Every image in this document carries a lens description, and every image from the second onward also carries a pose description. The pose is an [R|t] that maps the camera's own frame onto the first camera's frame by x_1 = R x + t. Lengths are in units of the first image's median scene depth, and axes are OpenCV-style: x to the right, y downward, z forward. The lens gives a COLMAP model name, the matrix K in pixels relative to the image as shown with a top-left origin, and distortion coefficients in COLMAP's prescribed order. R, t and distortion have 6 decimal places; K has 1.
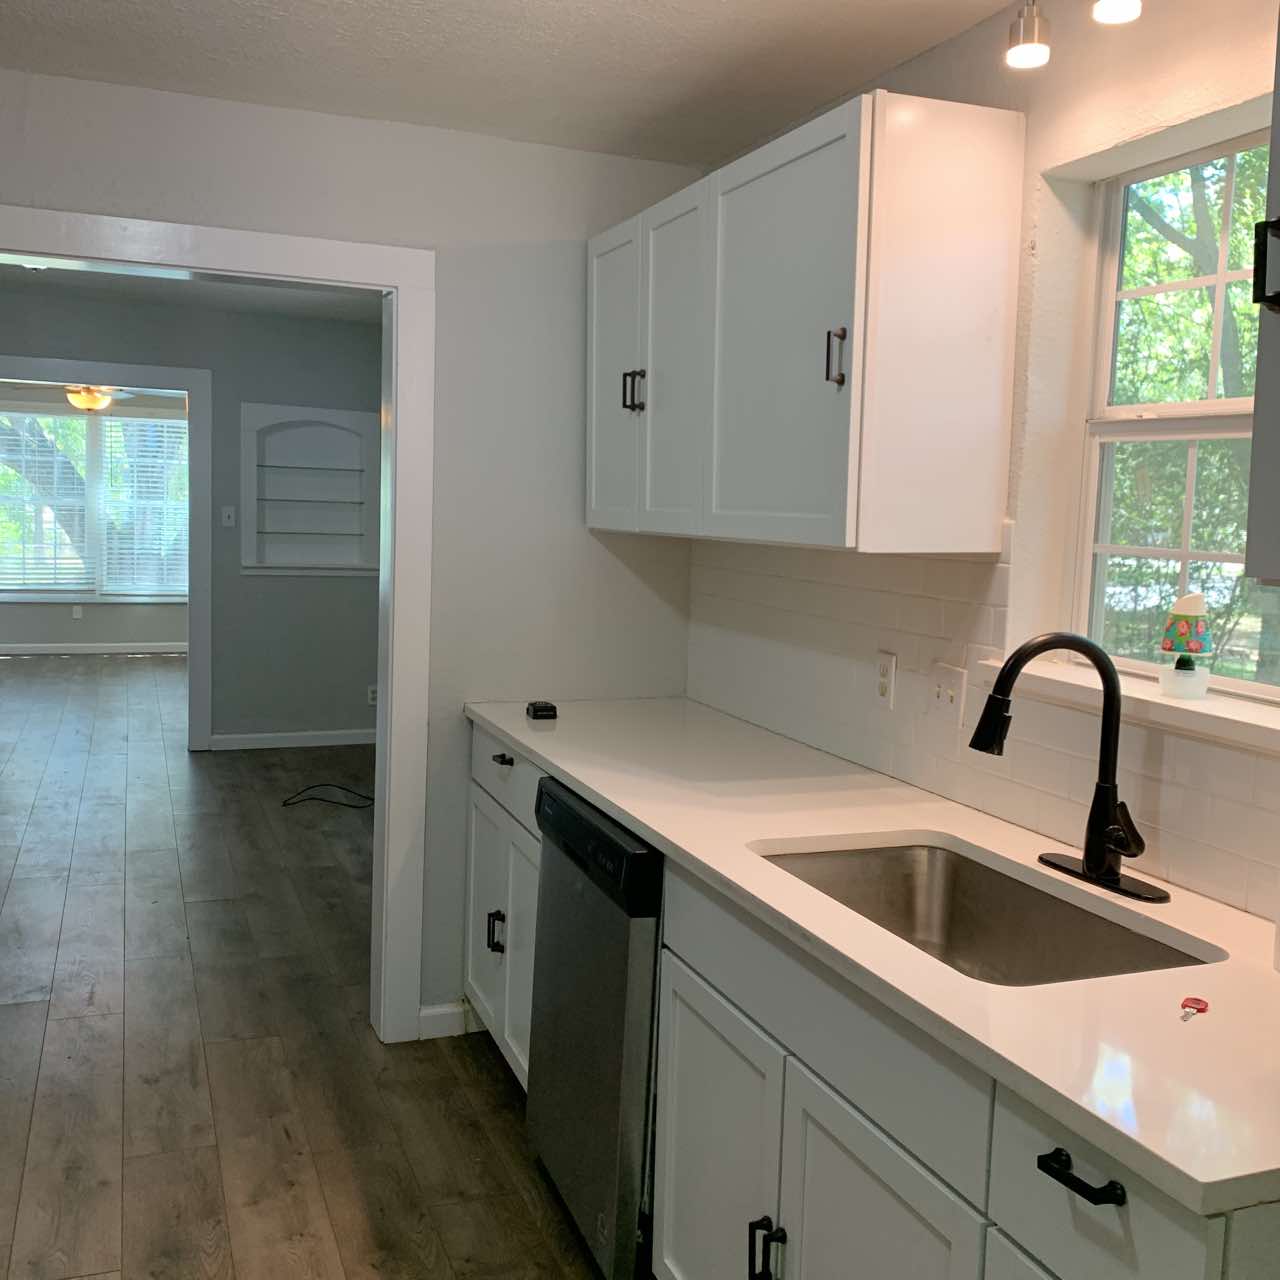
lens RADIAL K [[1343.0, 0, 685.4], [0, 1343.0, 636.7], [0, 0, 1]] dist [0.001477, 0.000000]
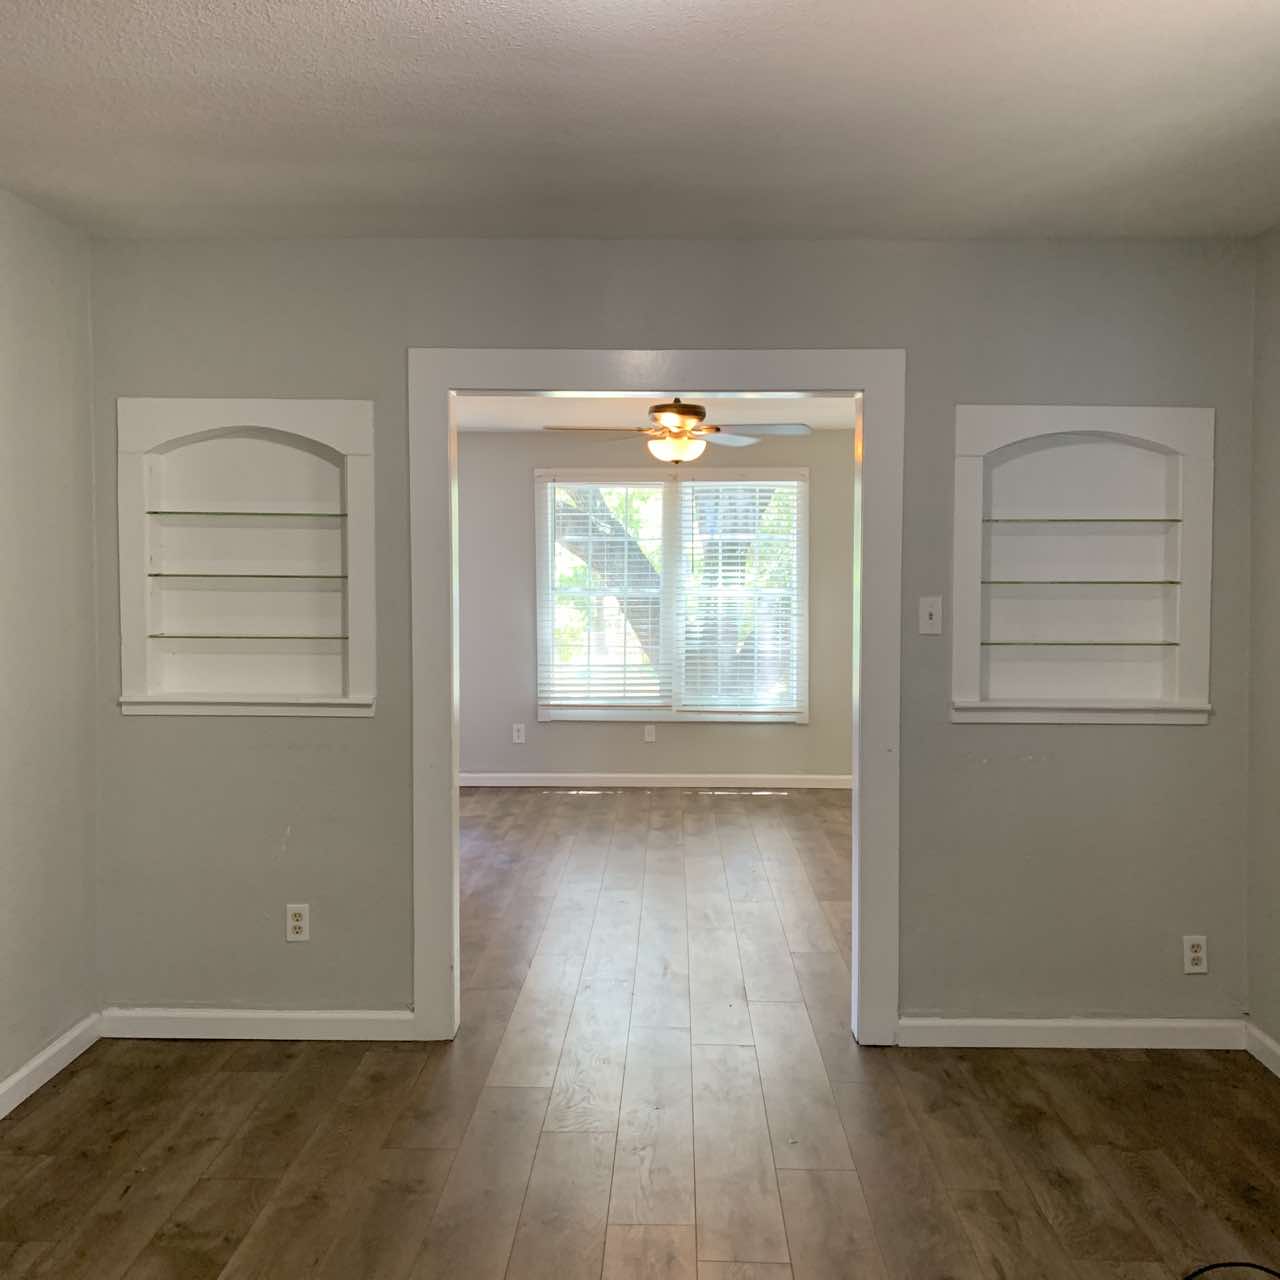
lens RADIAL K [[1343.0, 0, 636.5], [0, 1343.0, 640.3], [0, 0, 1]] dist [0.001477, 0.000000]
pose [[0.912806, -0.011197, -0.408239, -0.213861], [-0.011432, 0.998532, -0.052950, -0.046475], [0.408232, 0.053001, 0.911338, 0.430714]]
